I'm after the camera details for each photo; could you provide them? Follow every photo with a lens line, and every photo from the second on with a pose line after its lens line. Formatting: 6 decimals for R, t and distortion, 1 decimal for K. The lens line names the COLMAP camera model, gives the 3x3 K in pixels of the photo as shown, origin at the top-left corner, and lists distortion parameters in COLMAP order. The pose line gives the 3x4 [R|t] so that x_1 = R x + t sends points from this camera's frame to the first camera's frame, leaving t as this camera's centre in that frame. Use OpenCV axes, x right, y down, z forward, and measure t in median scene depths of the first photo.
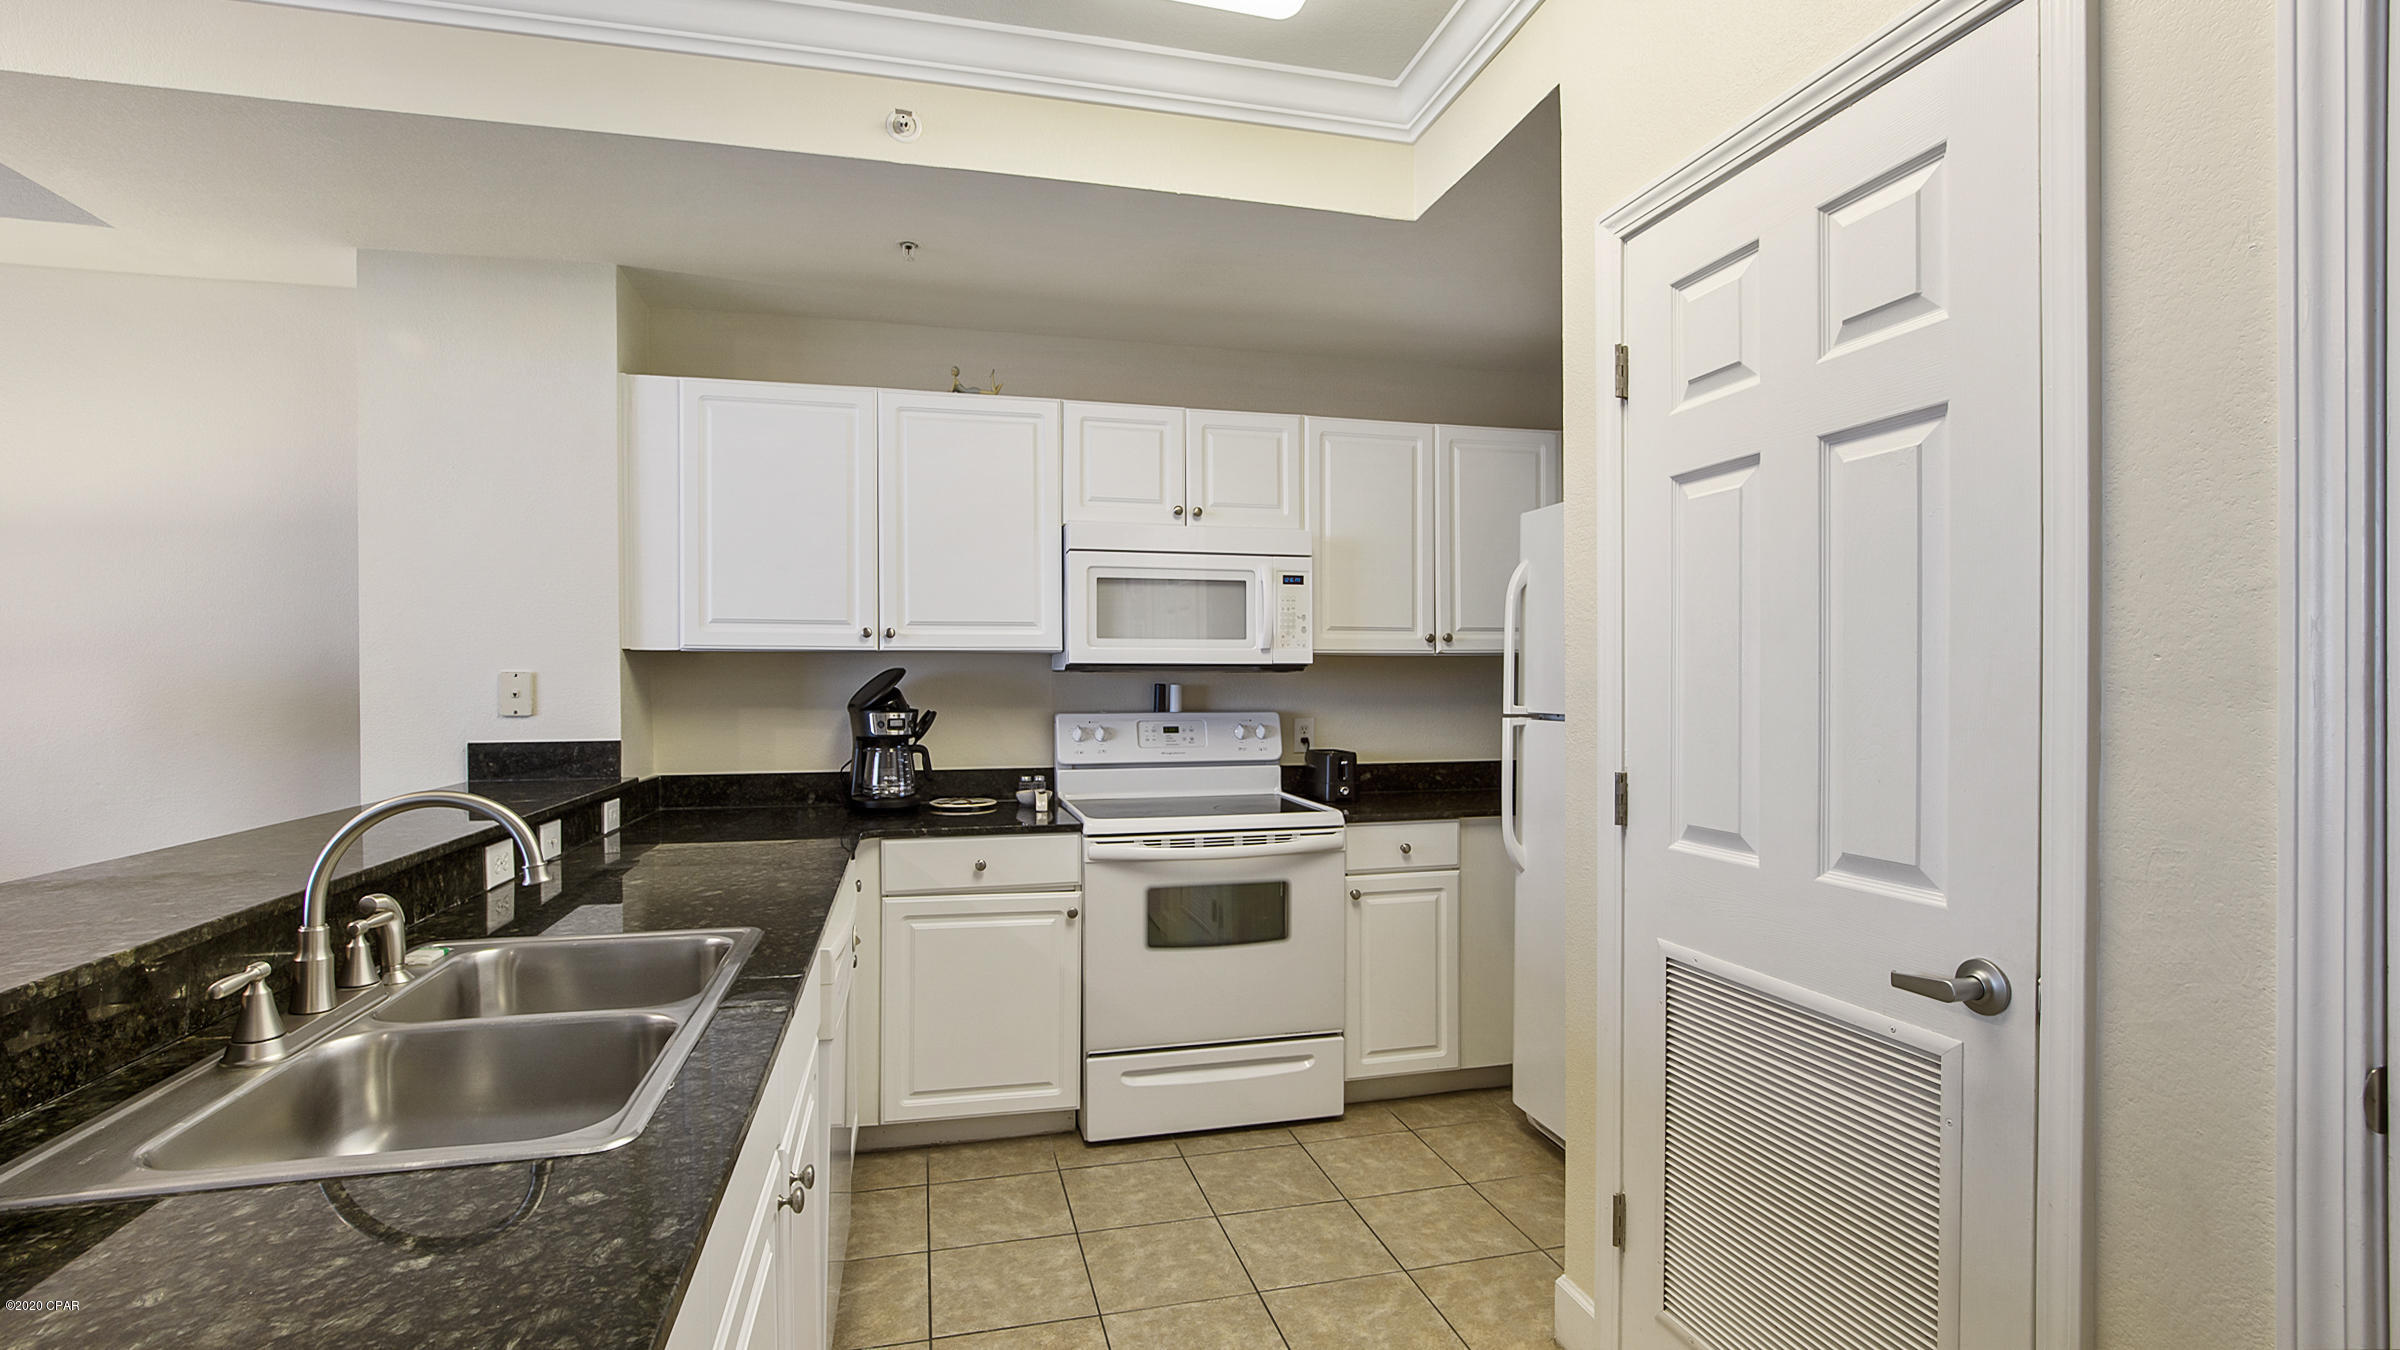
lens RADIAL K [[1066.8, 0, 1208.6], [0, 1066.8, 700.0], [0, 0, 1]] dist [-0.024005, 0.003530]
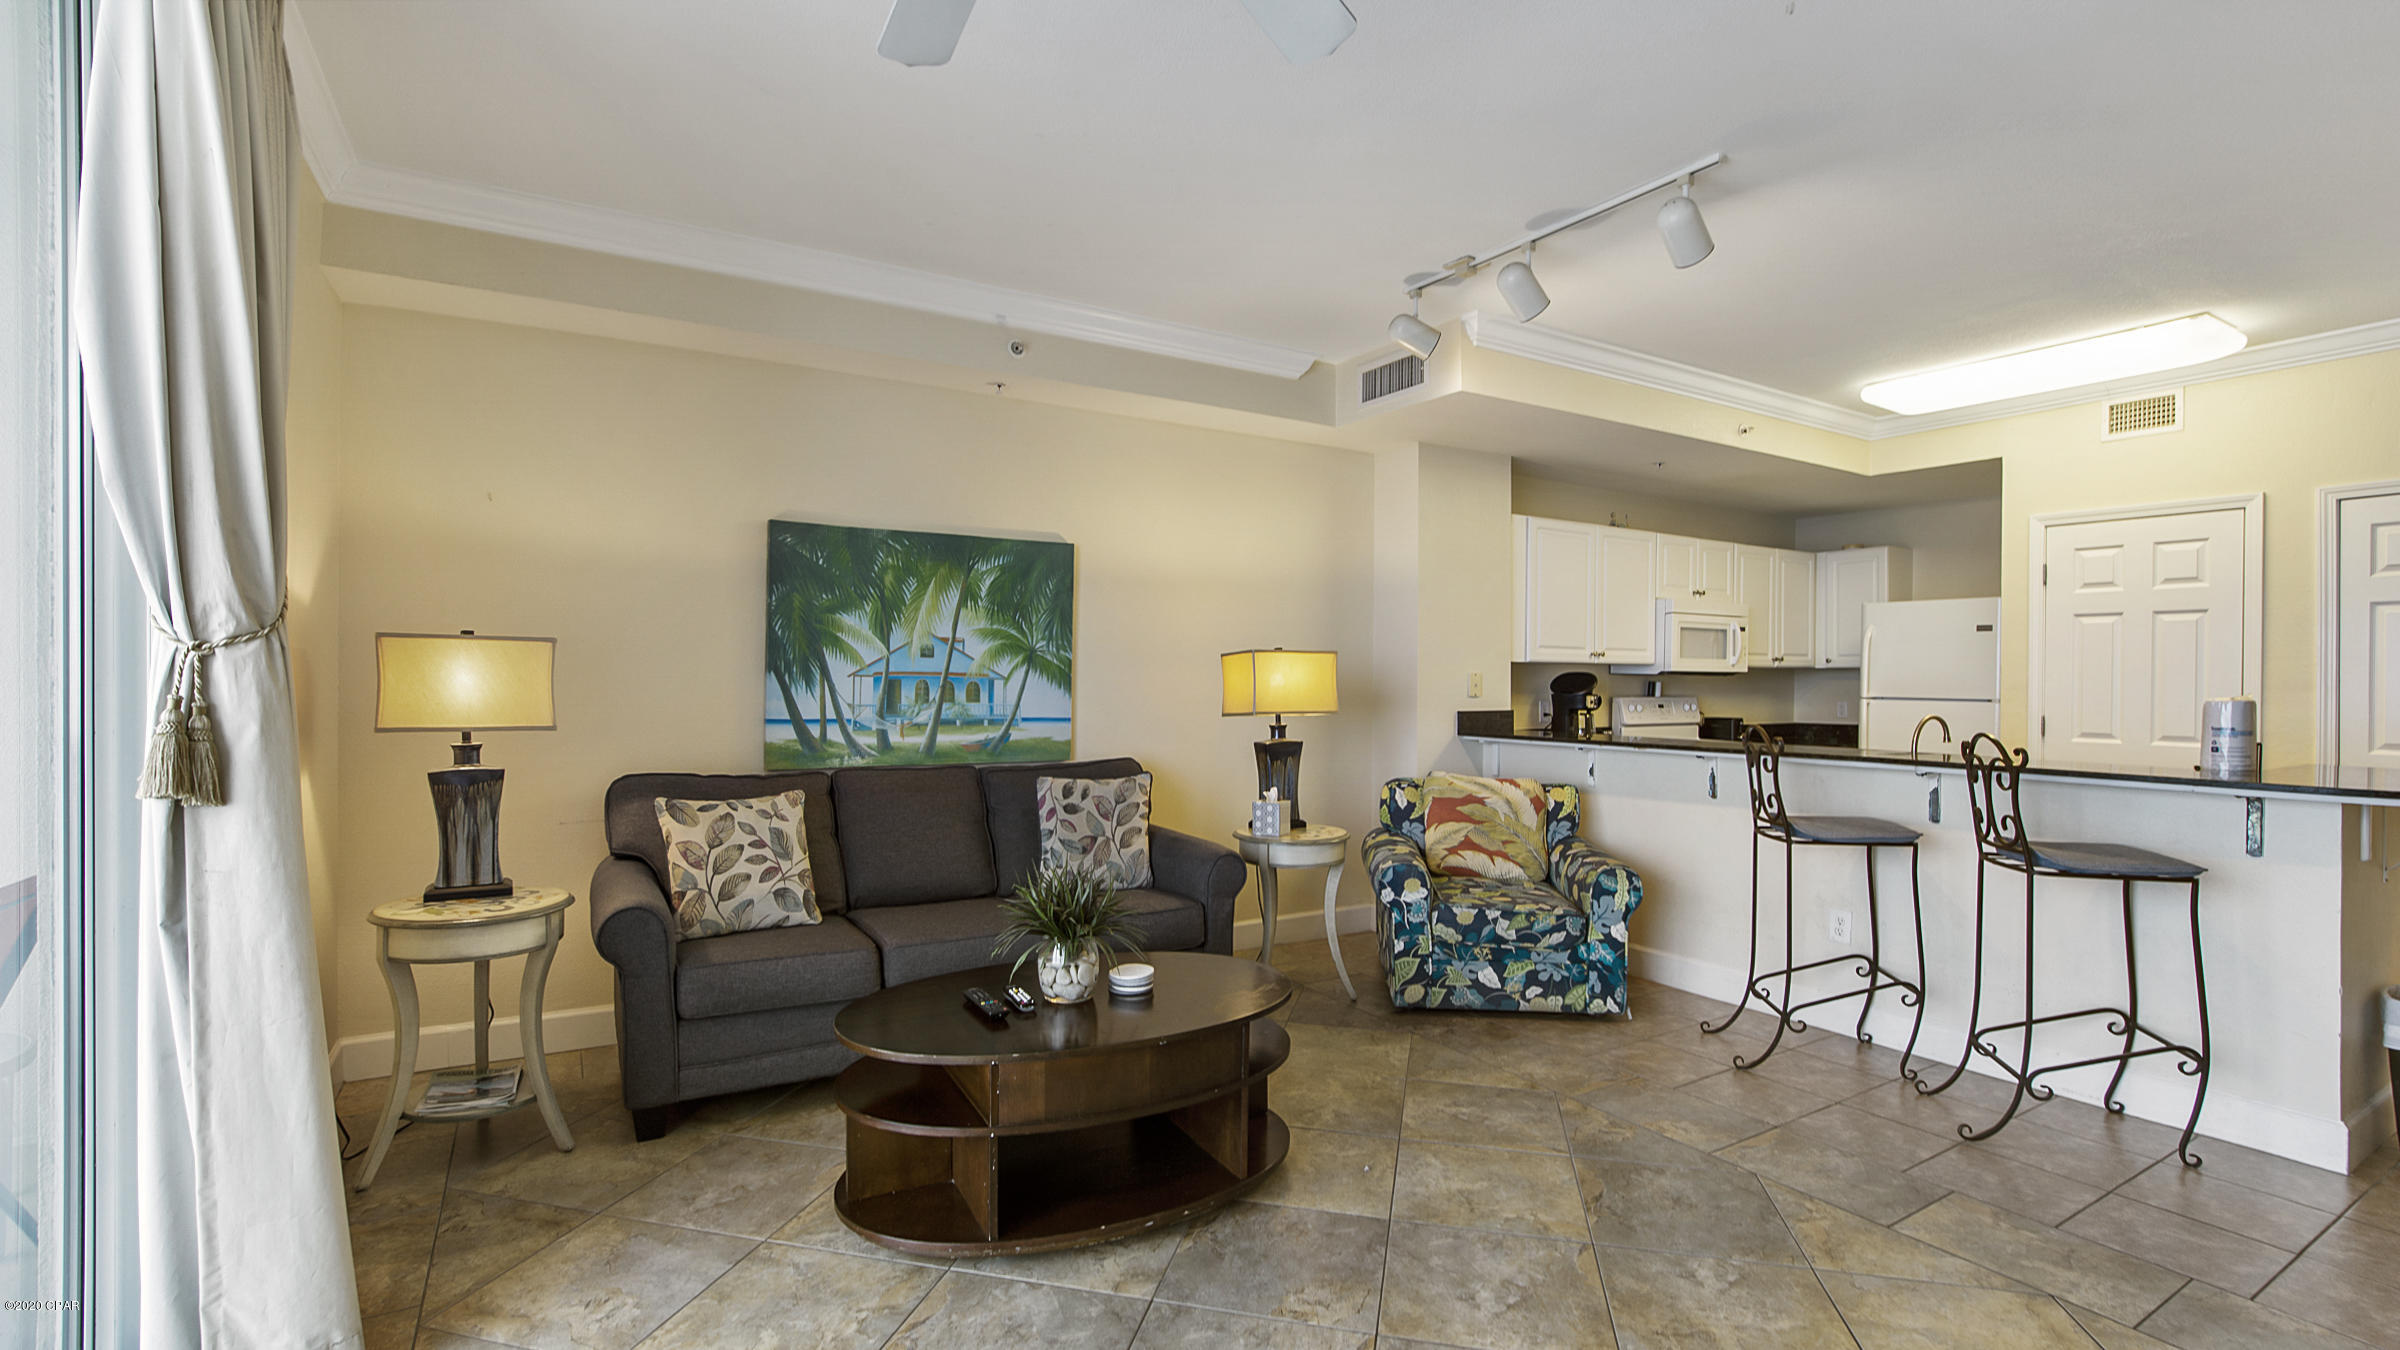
lens RADIAL K [[1066.8, 0, 1241.2], [0, 1066.8, 664.2], [0, 0, 1]] dist [-0.024005, 0.003530]
pose [[0.950053, 0.014260, 0.311763, -1.527201], [-0.005970, 0.999603, -0.027529, 0.010745], [-0.312032, 0.024292, 0.949761, -0.609638]]
